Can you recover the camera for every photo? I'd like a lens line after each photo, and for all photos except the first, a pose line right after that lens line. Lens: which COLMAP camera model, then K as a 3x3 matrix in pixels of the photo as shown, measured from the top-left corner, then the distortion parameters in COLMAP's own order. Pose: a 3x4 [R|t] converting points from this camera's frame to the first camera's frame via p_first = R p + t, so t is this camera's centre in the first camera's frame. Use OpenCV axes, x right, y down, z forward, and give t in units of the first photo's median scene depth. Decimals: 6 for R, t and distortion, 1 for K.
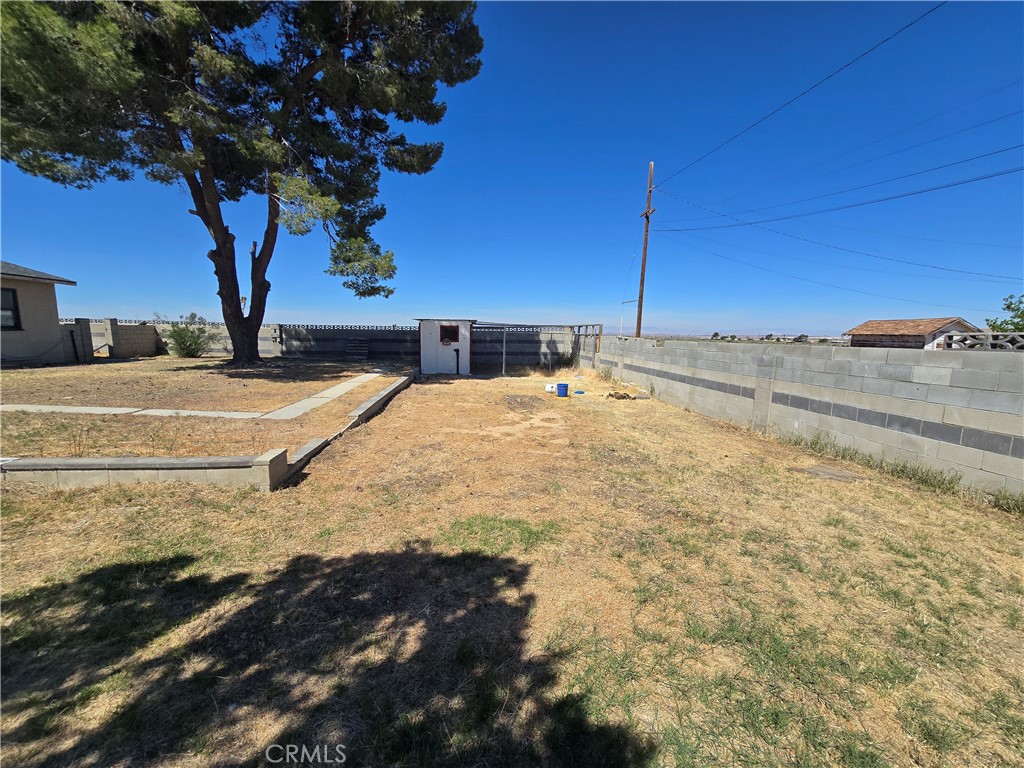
lens RADIAL K [[420.9, 0, 508.2], [0, 420.9, 376.1], [0, 0, 1]] dist [-0.006527, 0.002750]
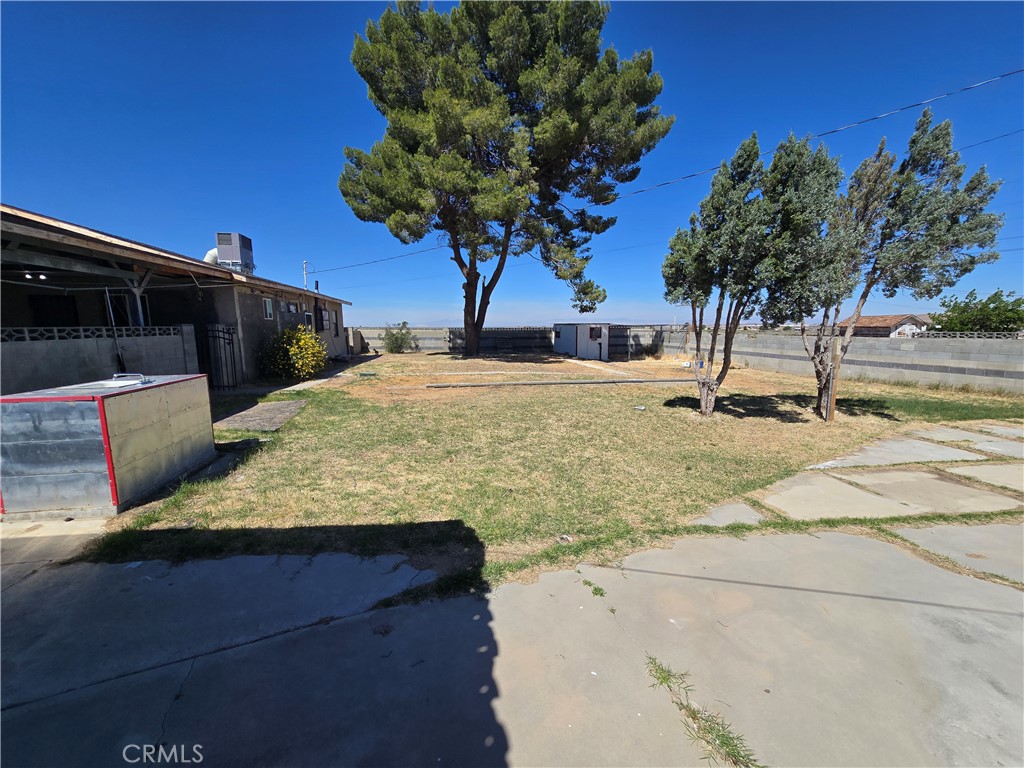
lens RADIAL K [[420.9, 0, 512.5], [0, 420.9, 389.7], [0, 0, 1]] dist [-0.006527, 0.002750]
pose [[0.997179, -0.030111, 0.068755, -0.837441], [0.026897, 0.998523, 0.047212, 0.036177], [-0.070075, -0.045230, 0.996516, -0.742022]]
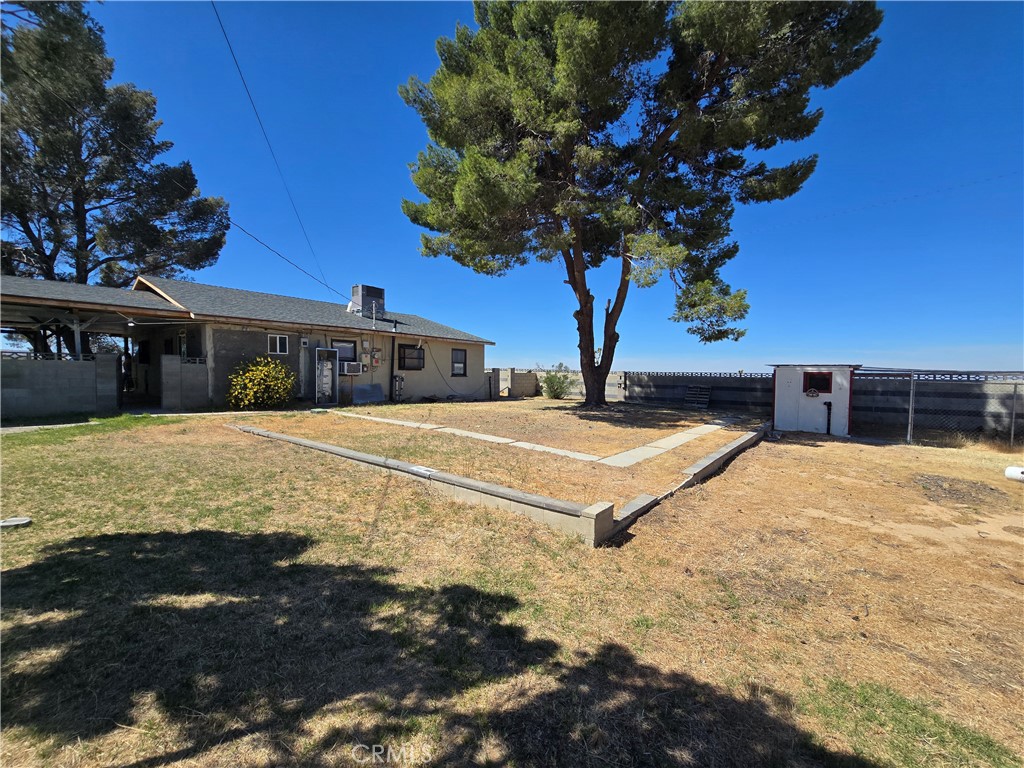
lens RADIAL K [[420.9, 0, 508.8], [0, 420.9, 390.0], [0, 0, 1]] dist [-0.006527, 0.002750]
pose [[0.720172, 0.024663, -0.693357, -0.012573], [-0.077975, 0.995913, -0.045566, -0.006630], [0.689400, 0.086880, 0.719152, 0.037370]]
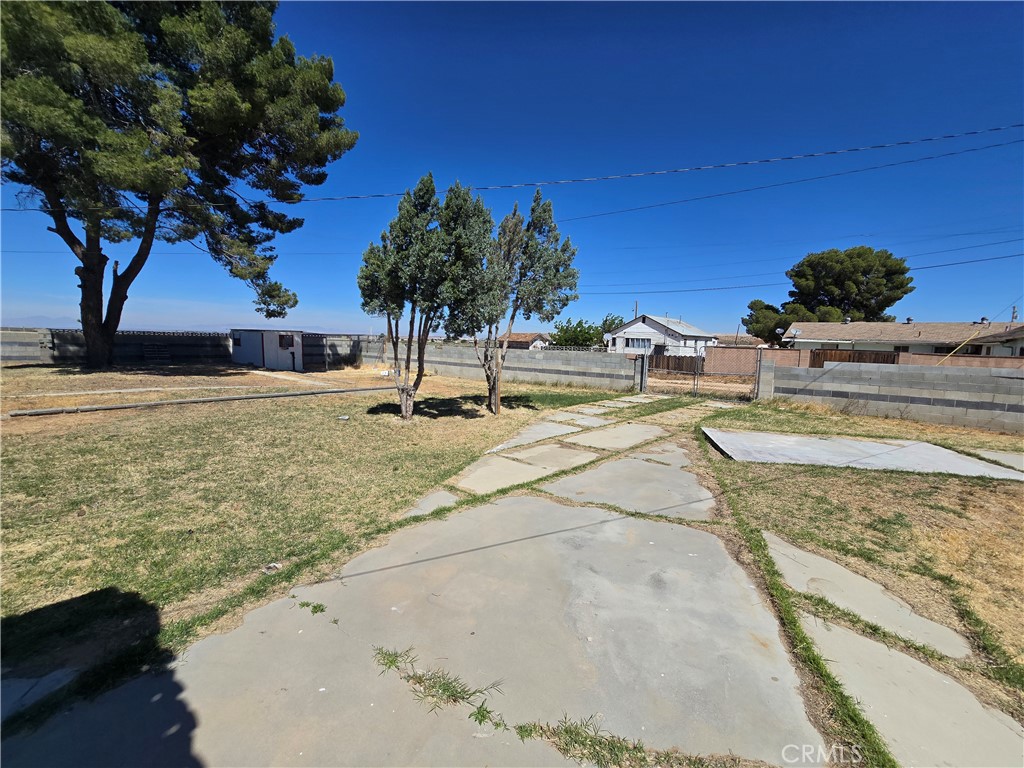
lens RADIAL K [[420.9, 0, 510.7], [0, 420.9, 384.6], [0, 0, 1]] dist [-0.006527, 0.002750]
pose [[0.727031, -0.067589, 0.683270, -0.849089], [0.054354, 0.997686, 0.040855, 0.037902], [-0.684450, 0.007436, 0.729022, -0.753920]]
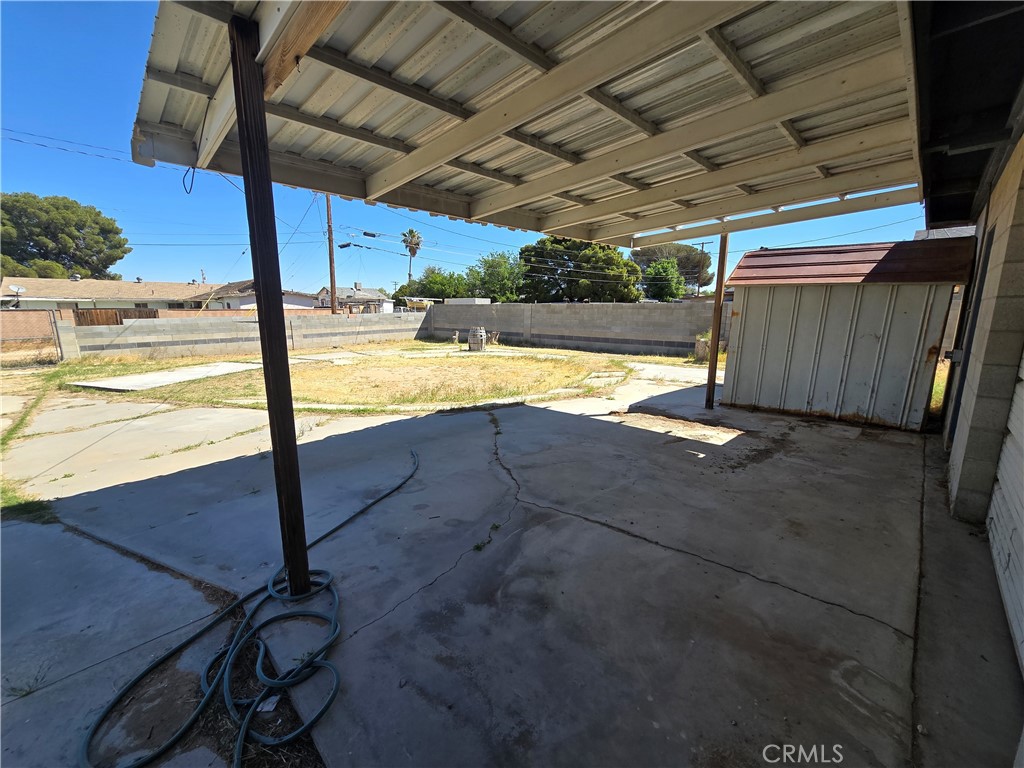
lens RADIAL K [[420.9, 0, 508.2], [0, 420.9, 386.9], [0, 0, 1]] dist [-0.006527, 0.002750]
pose [[-0.625969, -0.159965, 0.763266, -1.348648], [0.073774, 0.962200, 0.262161, 0.012985], [-0.776351, 0.220413, -0.590506, -0.606700]]
